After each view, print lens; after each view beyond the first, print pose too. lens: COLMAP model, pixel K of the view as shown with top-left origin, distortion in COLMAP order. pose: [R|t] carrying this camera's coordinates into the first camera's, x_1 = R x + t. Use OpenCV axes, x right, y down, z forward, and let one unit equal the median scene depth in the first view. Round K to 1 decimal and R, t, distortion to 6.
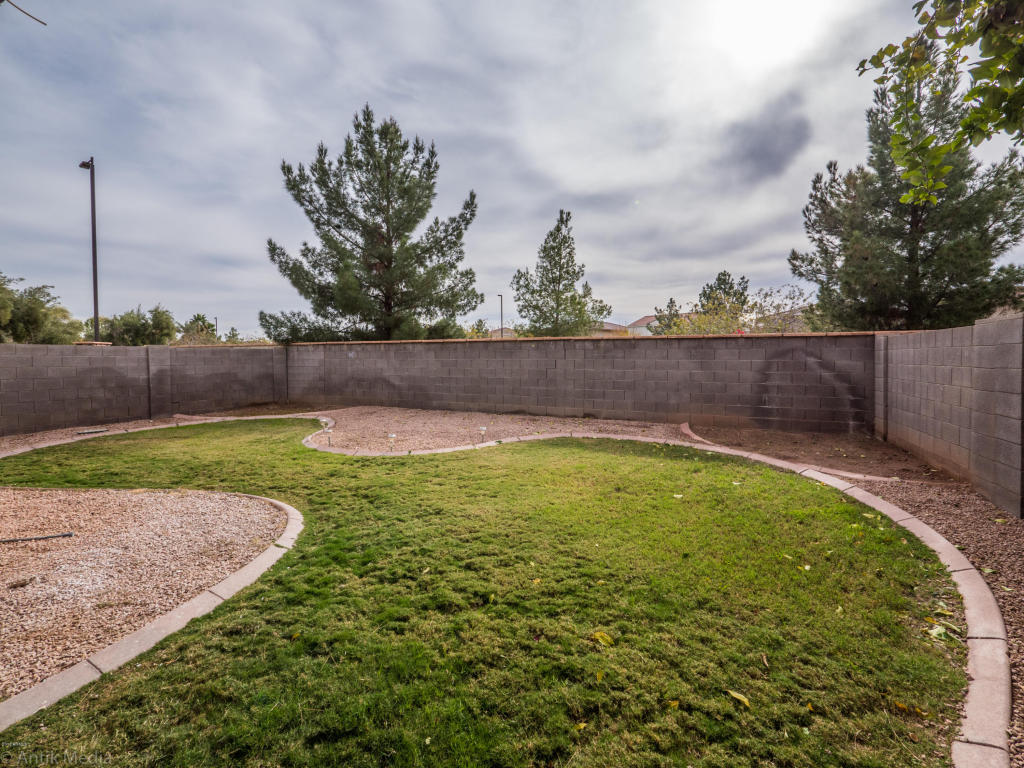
lens RADIAL K [[437.2, 0, 510.8], [0, 437.2, 371.5], [0, 0, 1]] dist [-0.002235, -0.000089]
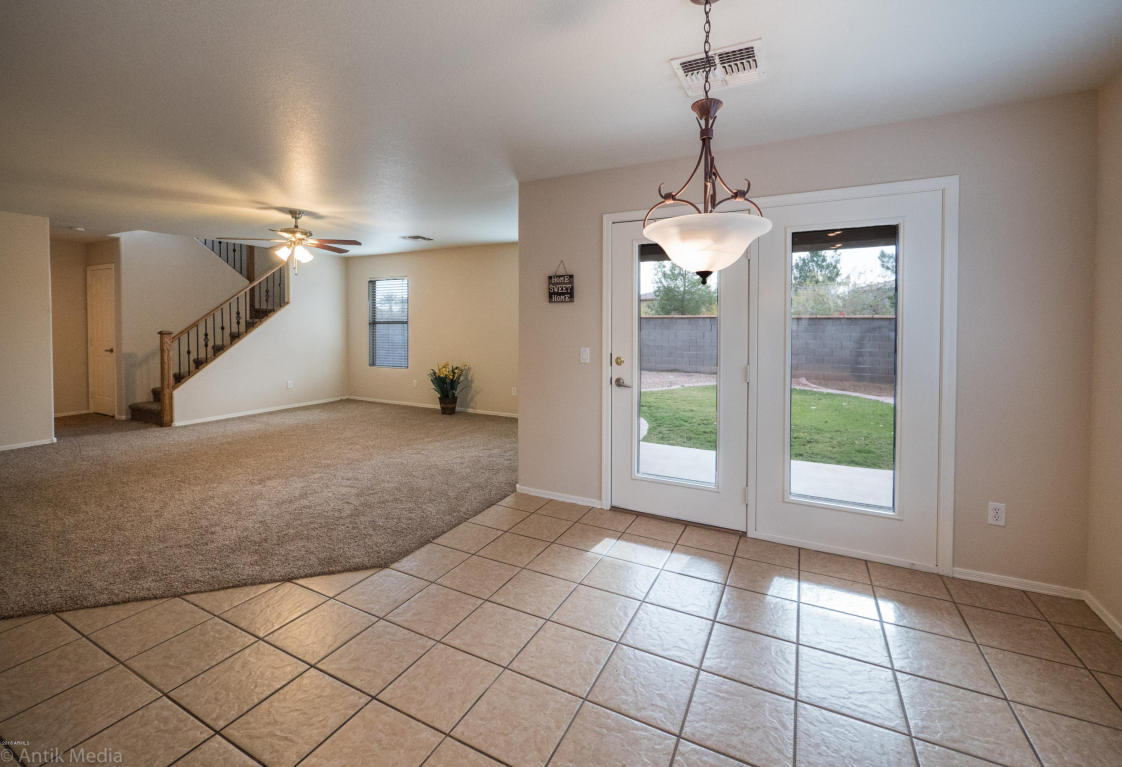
lens RADIAL K [[471.6, 0, 561.8], [0, 471.6, 336.7], [0, 0, 1]] dist [-0.000032, -0.000227]
pose [[0.999390, 0.011658, -0.032922, -0.293129], [-0.012032, 0.999865, -0.011185, 0.009713], [0.032787, 0.011575, 0.999395, -0.489757]]
